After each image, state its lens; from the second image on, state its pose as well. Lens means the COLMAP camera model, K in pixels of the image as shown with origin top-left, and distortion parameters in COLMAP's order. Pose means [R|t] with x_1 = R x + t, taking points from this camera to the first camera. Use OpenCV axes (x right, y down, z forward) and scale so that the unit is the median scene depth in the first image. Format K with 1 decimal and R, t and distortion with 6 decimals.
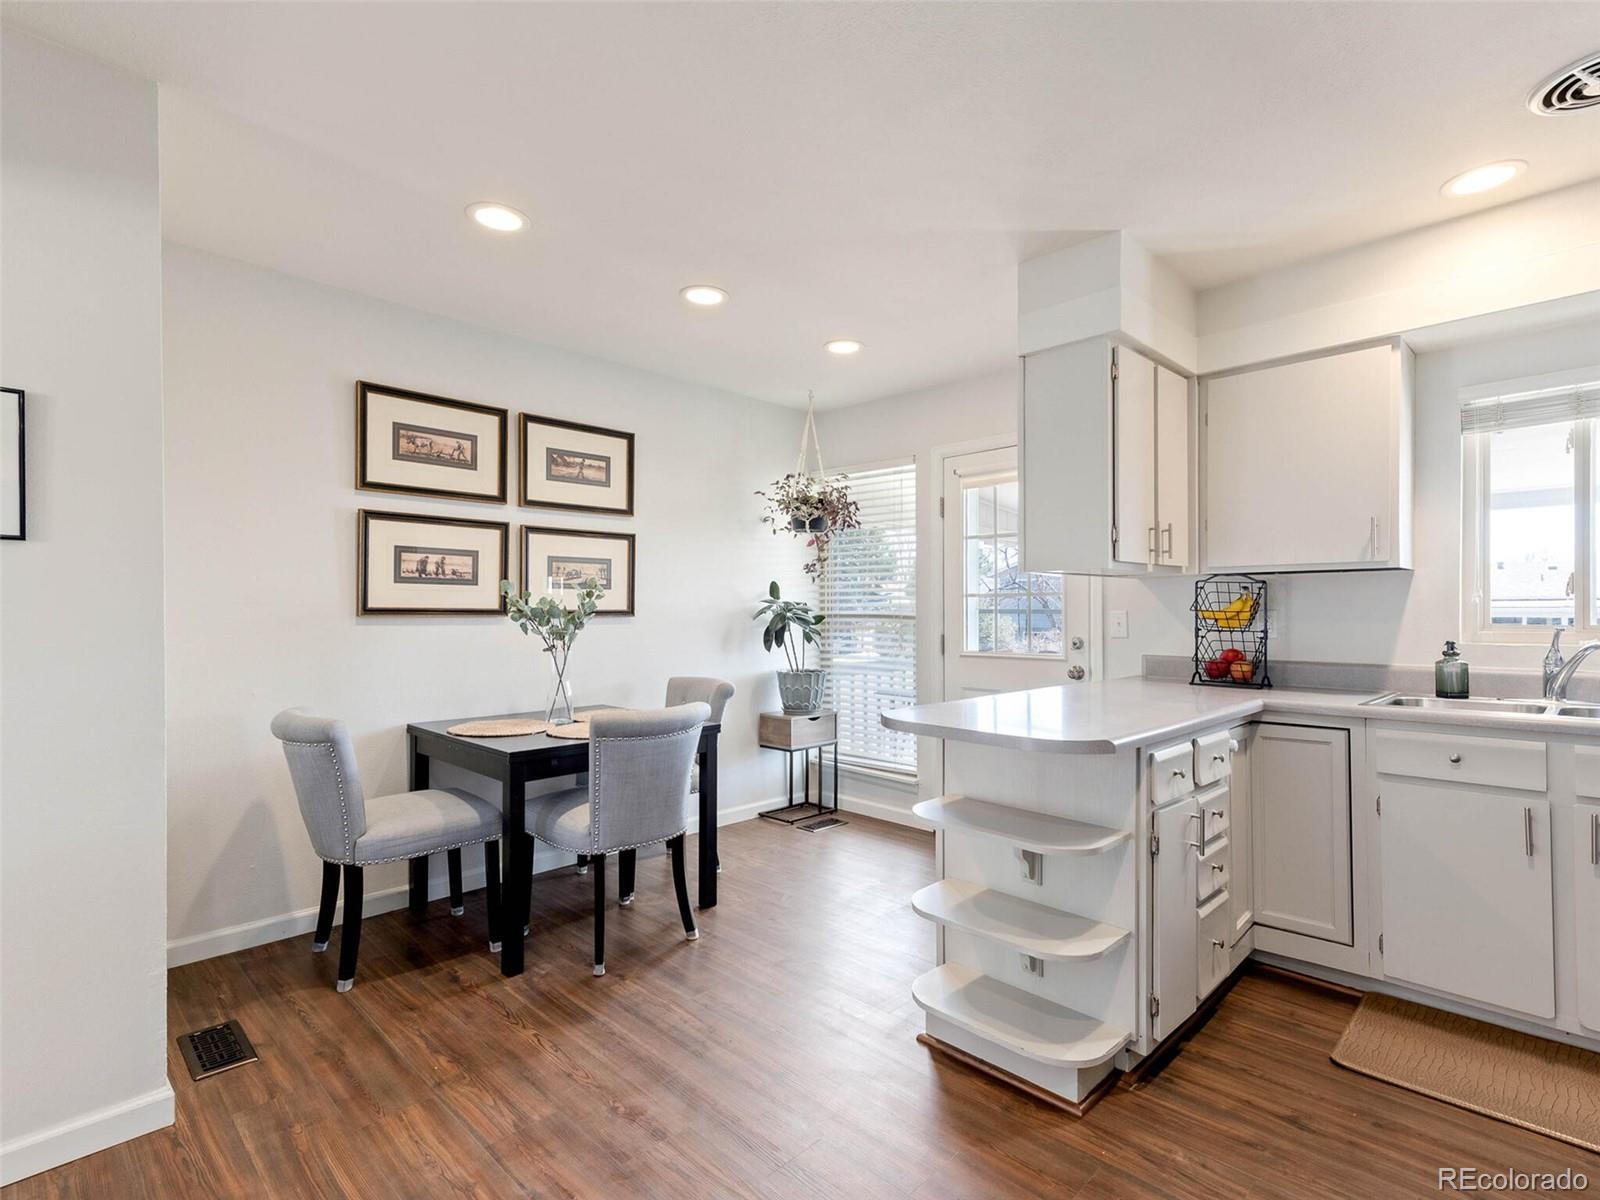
lens RADIAL K [[764.9, 0, 800.0], [0, 764.9, 612.5], [0, 0, 1]] dist [0.014244, -0.004062]
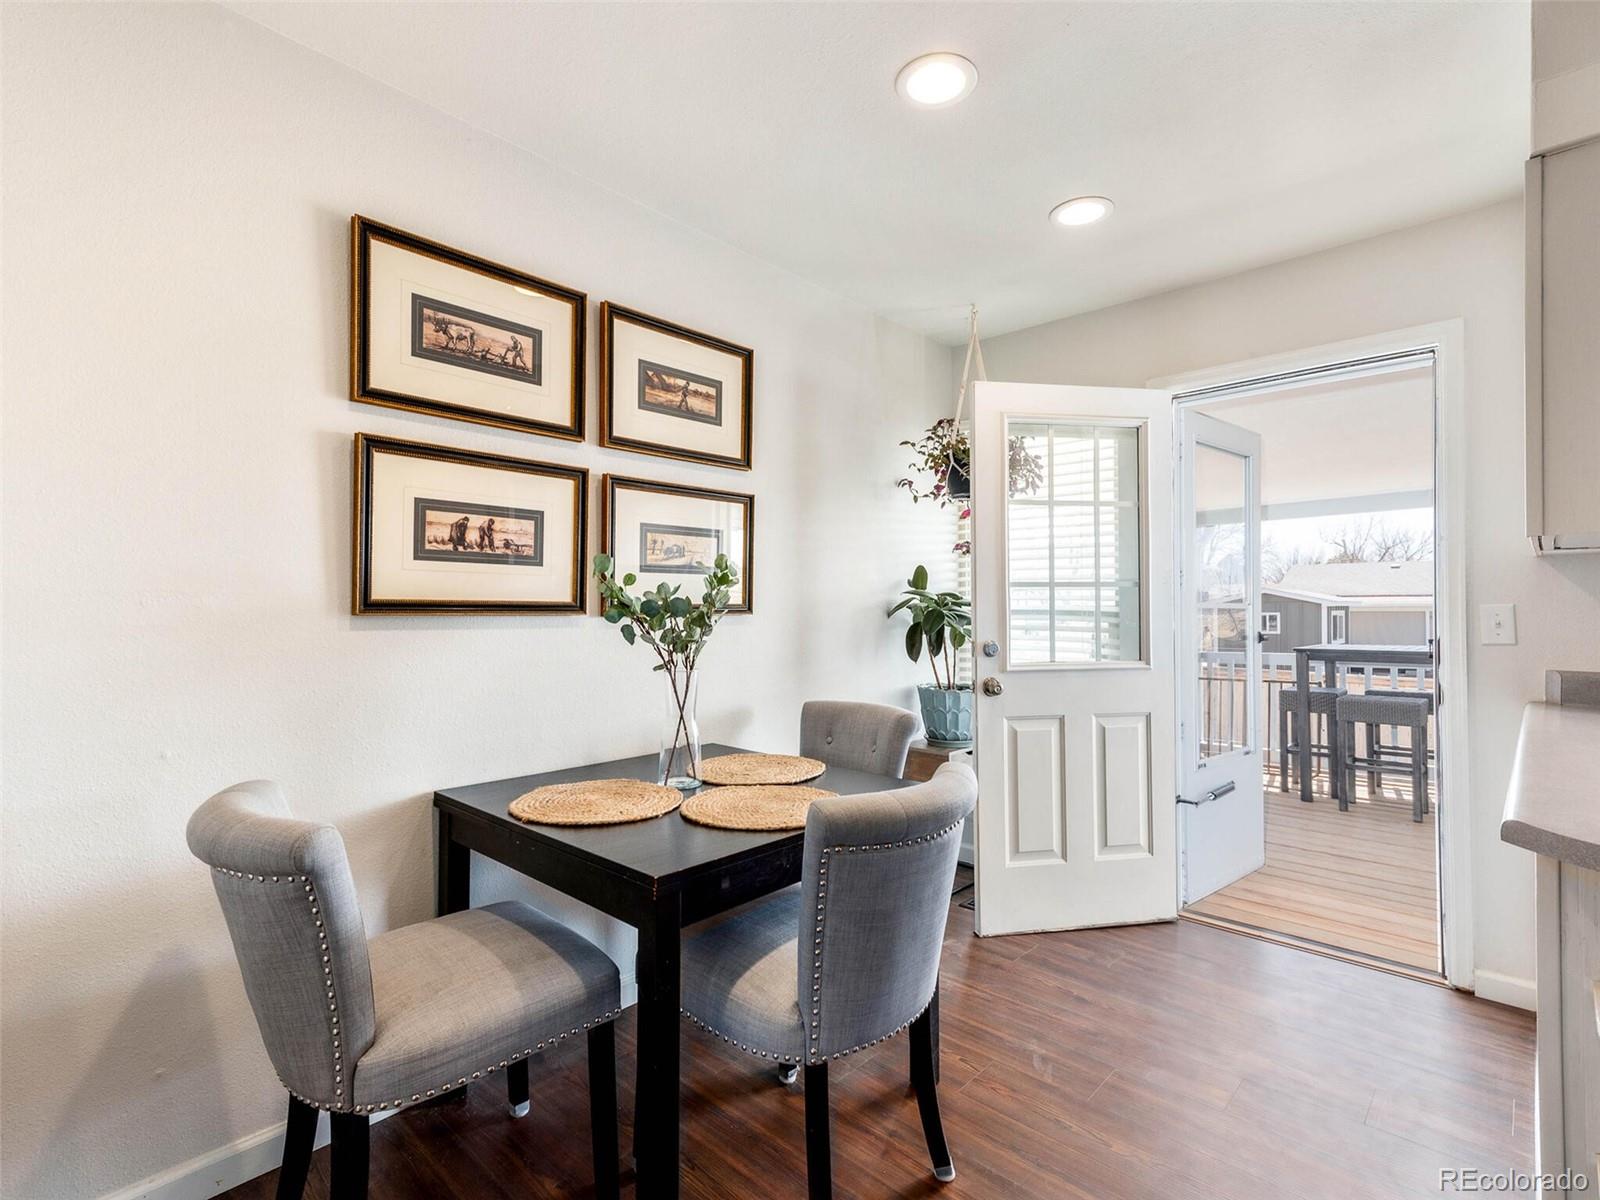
lens RADIAL K [[764.9, 0, 803.4], [0, 764.9, 603.1], [0, 0, 1]] dist [0.014244, -0.004062]
pose [[0.999705, -0.001700, 0.024247, -0.224811], [0.001894, 0.999966, -0.007980, 0.001132], [-0.024233, 0.008024, 0.999674, 0.368771]]
